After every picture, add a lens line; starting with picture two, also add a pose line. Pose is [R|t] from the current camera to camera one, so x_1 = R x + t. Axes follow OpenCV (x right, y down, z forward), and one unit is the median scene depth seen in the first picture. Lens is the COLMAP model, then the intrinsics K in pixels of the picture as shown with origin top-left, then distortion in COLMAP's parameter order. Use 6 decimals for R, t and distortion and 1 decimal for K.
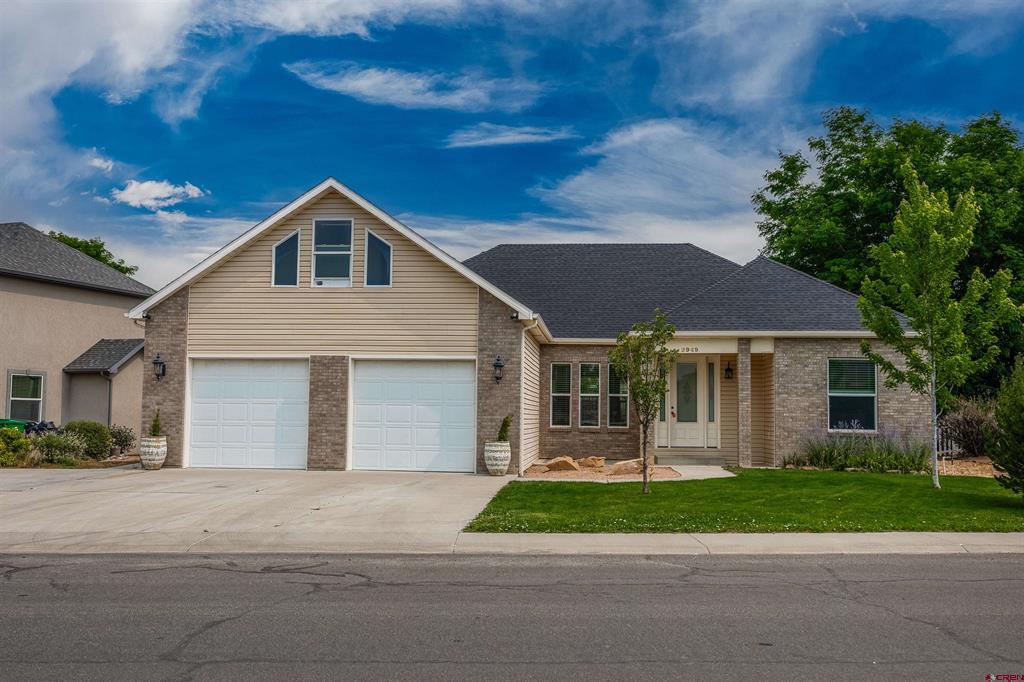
lens RADIAL K [[1014.8, 0, 512.0], [0, 1014.8, 341.0], [0, 0, 1]] dist [-0.009784, 0.001539]
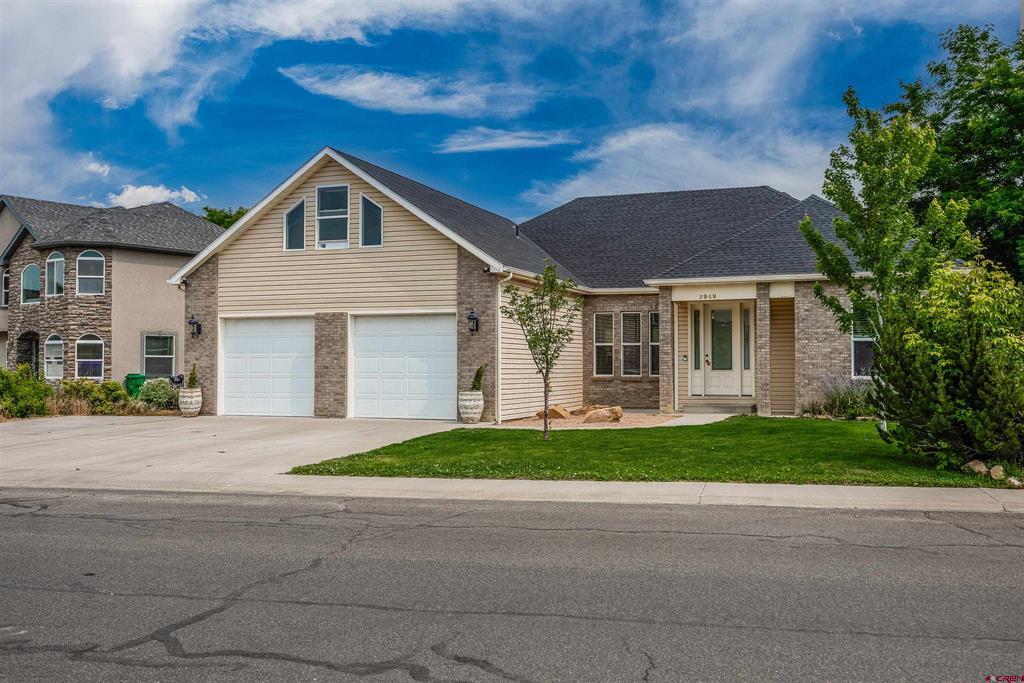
lens RADIAL K [[985.7, 0, 512.0], [0, 985.7, 341.5], [0, 0, 1]] dist [-0.007872, -0.002948]
pose [[0.964414, -0.018158, -0.263771, 0.280249], [0.030827, 0.998557, 0.043970, 0.004961], [0.262592, -0.050536, 0.963583, 0.034496]]
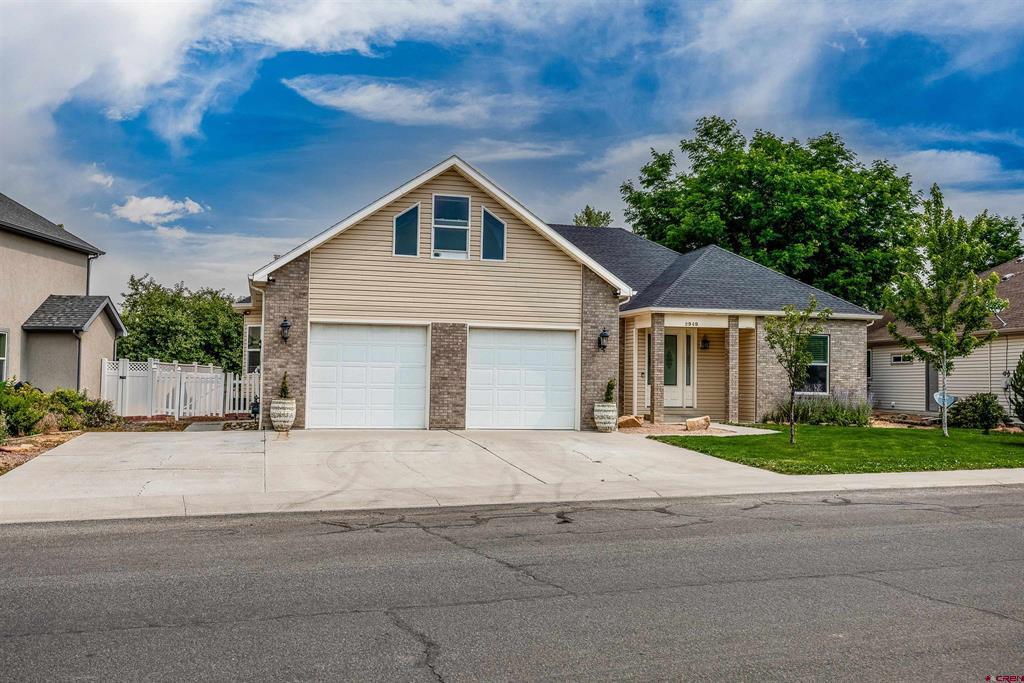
lens RADIAL K [[985.7, 0, 512.0], [0, 985.7, 341.5], [0, 0, 1]] dist [-0.007872, -0.002948]
pose [[0.941922, 0.018264, 0.335336, -0.461682], [-0.030676, 0.999025, 0.031755, -0.001234], [-0.334429, -0.040197, 0.941563, -0.004568]]
